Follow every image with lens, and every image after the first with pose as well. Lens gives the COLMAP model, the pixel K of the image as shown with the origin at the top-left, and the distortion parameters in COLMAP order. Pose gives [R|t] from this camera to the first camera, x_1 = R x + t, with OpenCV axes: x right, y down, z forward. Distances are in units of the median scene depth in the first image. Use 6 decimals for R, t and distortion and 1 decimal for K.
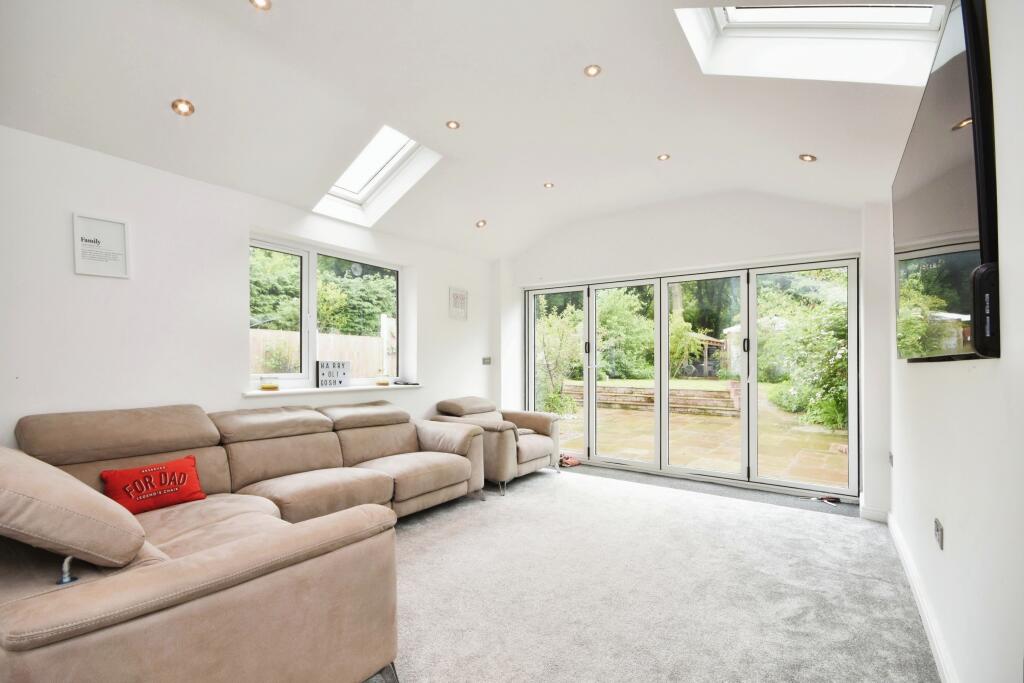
lens RADIAL K [[456.8, 0, 508.5], [0, 456.8, 355.3], [0, 0, 1]] dist [0.001051, 0.000077]
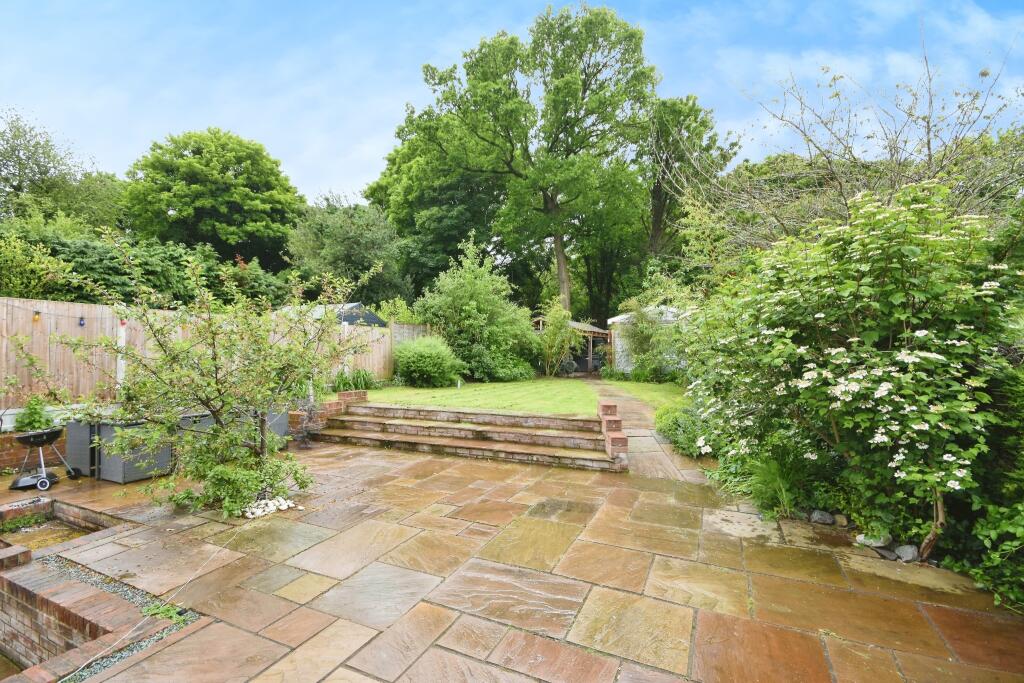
lens RADIAL K [[453.1, 0, 512.0], [0, 453.1, 341.5], [0, 0, 1]] dist [0.000393, 0.000029]
pose [[0.977002, -0.003981, 0.213193, 0.126444], [0.004823, 0.999982, -0.003429, -0.014373], [-0.213176, 0.004378, 0.977004, 0.227493]]
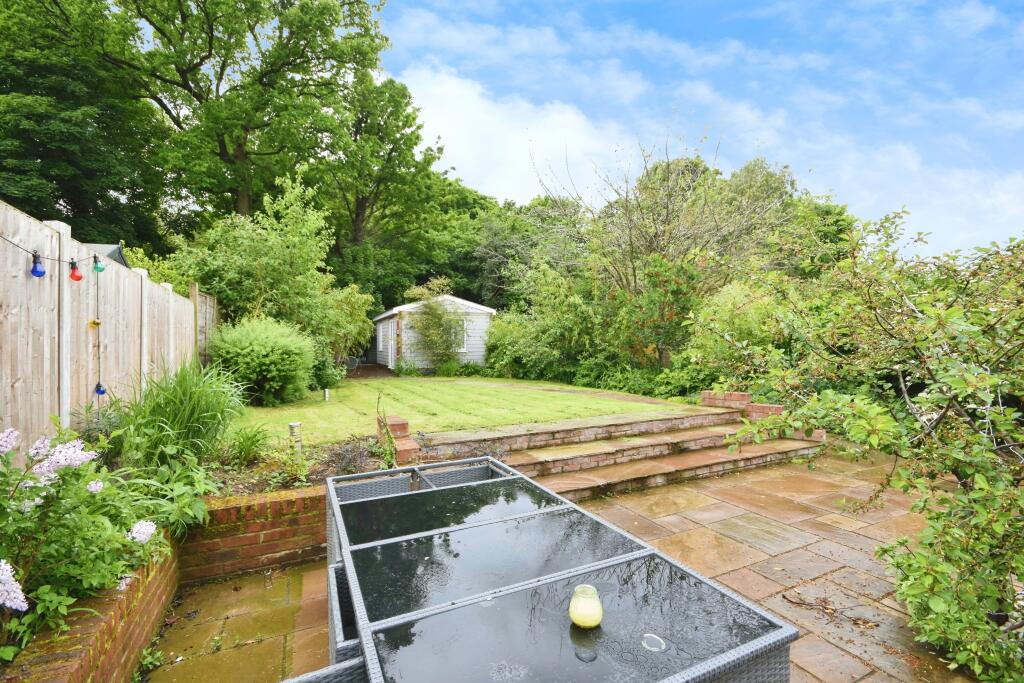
lens RADIAL K [[453.1, 0, 512.0], [0, 453.1, 341.5], [0, 0, 1]] dist [0.000393, 0.000029]
pose [[0.464560, -0.007891, 0.885506, -0.104716], [-0.001929, 0.999949, 0.009923, -0.010174], [-0.885539, -0.006318, 0.464521, 0.528630]]
